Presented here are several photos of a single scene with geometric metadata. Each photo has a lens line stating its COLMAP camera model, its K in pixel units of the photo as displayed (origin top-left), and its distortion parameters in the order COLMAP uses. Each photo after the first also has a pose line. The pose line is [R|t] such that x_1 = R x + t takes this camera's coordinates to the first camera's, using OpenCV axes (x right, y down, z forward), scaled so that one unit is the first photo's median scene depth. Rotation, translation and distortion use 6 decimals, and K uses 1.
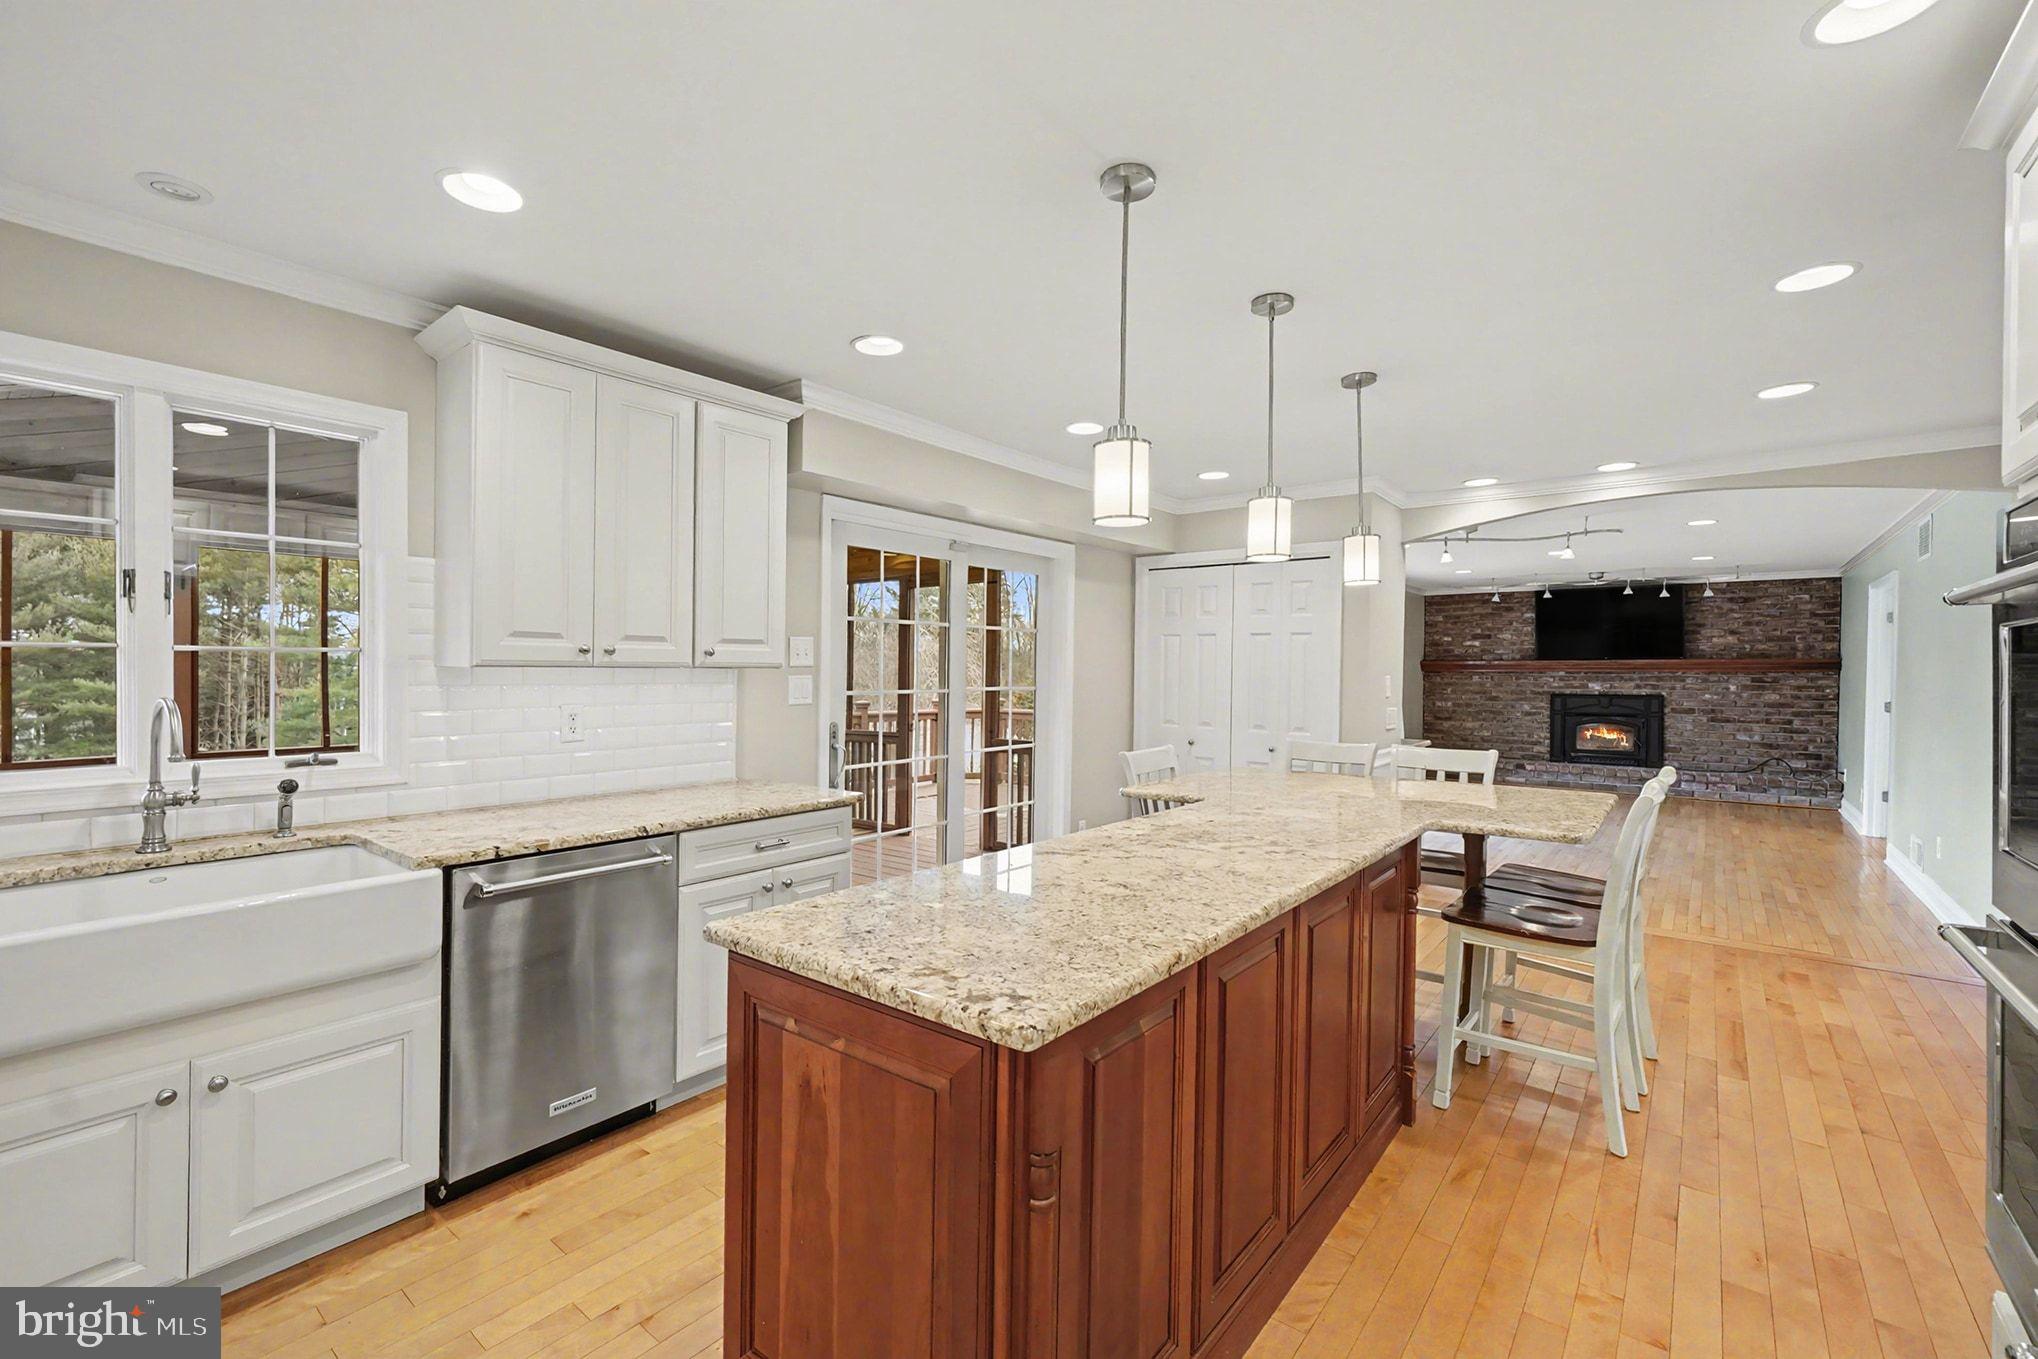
lens RADIAL K [[882.2, 0, 982.5], [0, 882.2, 666.5], [0, 0, 1]] dist [-0.004182, 0.002781]
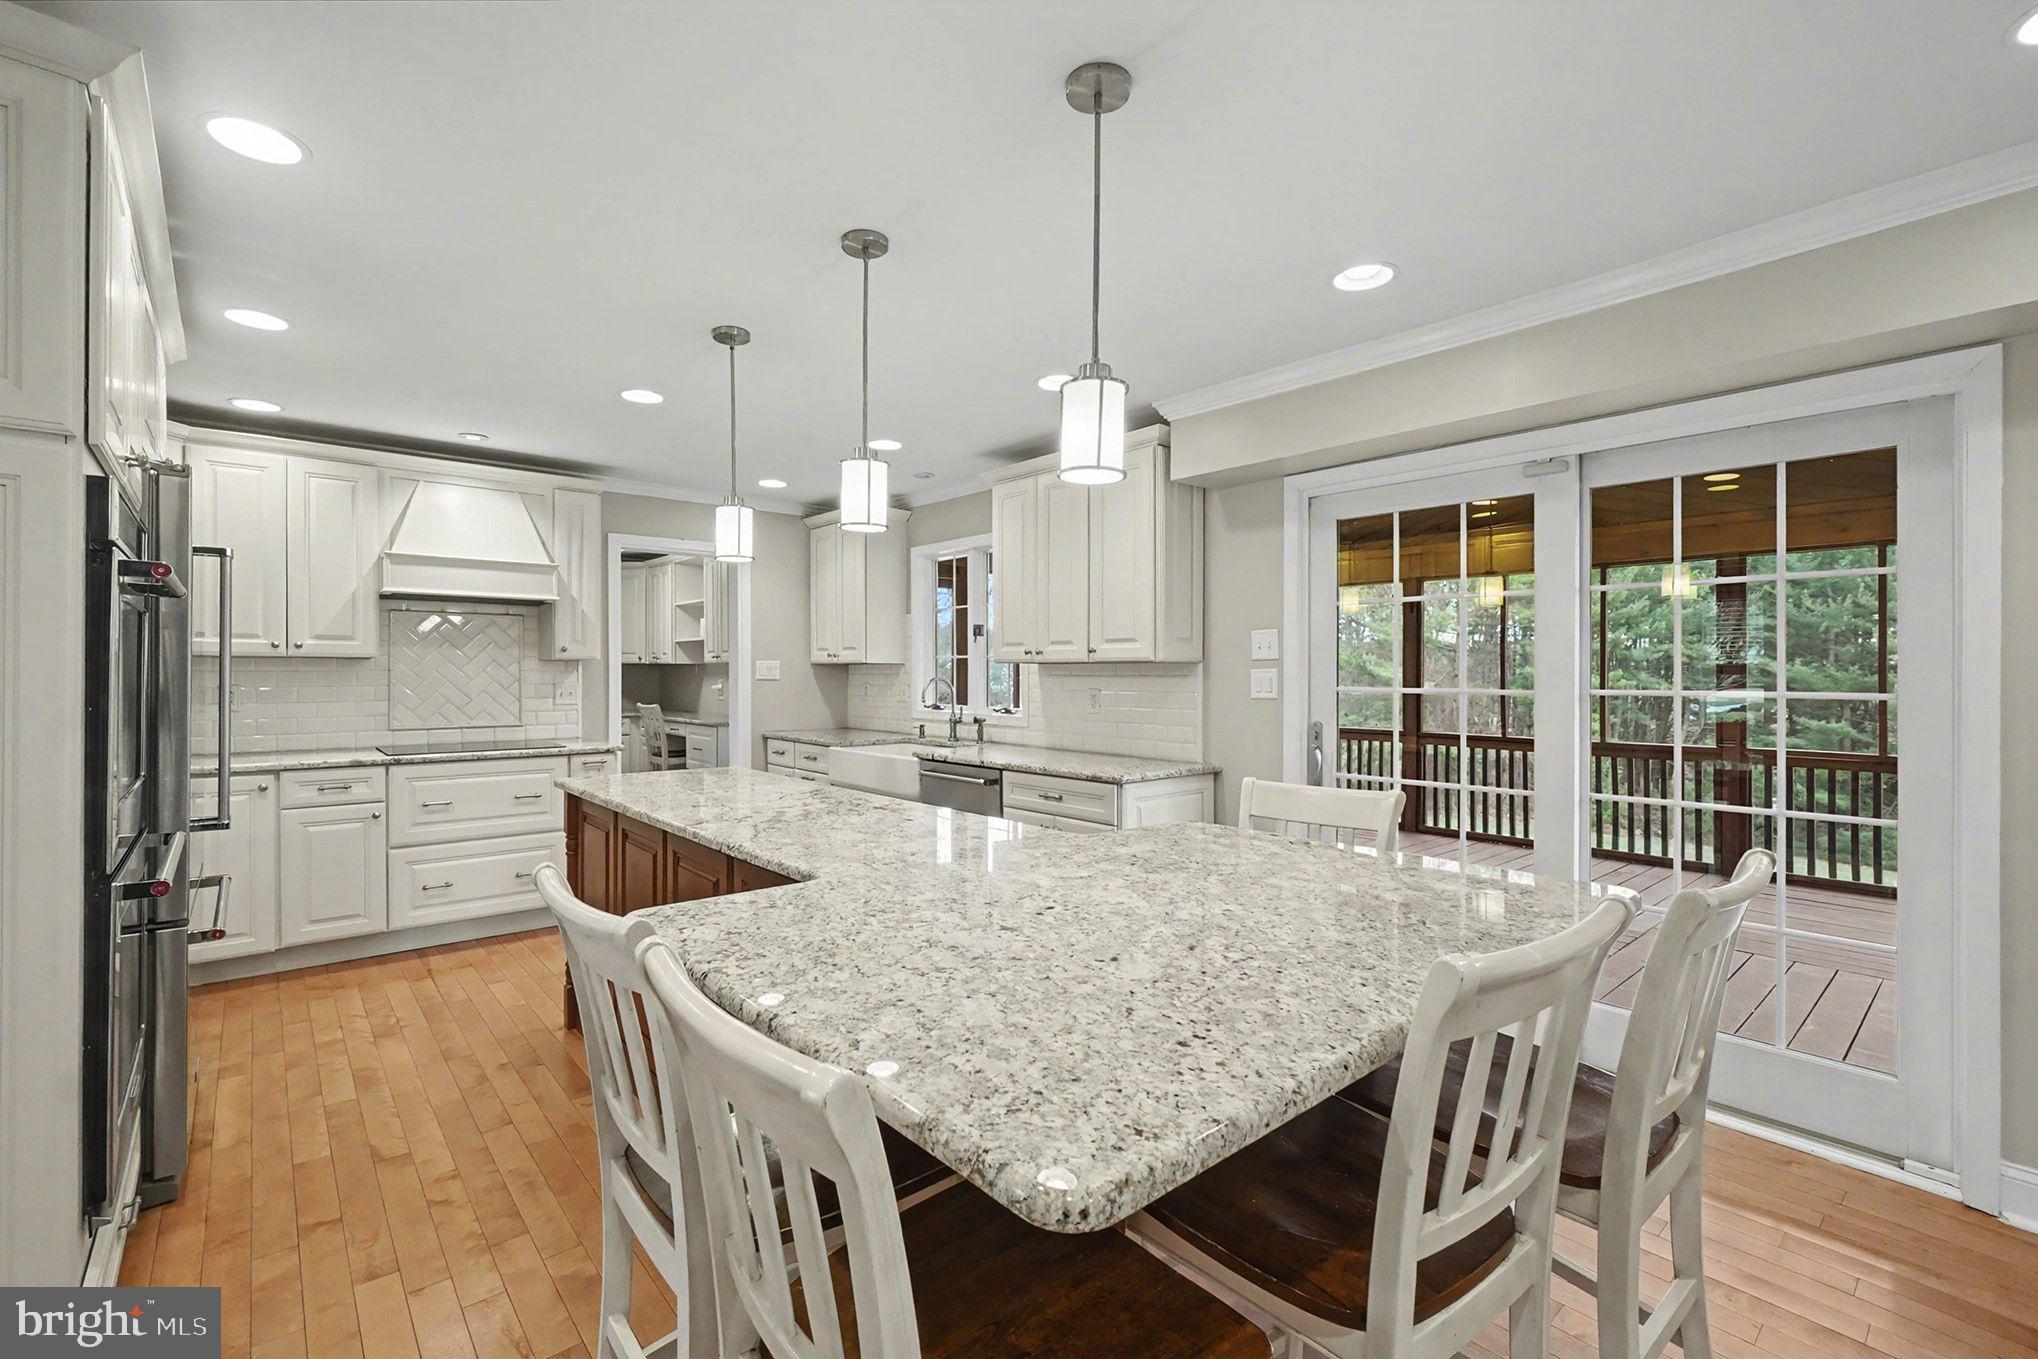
lens RADIAL K [[886.4, 0, 1005.1], [0, 886.4, 684.7], [0, 0, 1]] dist [-0.003633, 0.000127]
pose [[-0.166664, 0.007979, -0.985981, 1.348180], [-0.000932, 0.999966, 0.008250, 0.033151], [0.986013, 0.002294, -0.166651, 1.456335]]
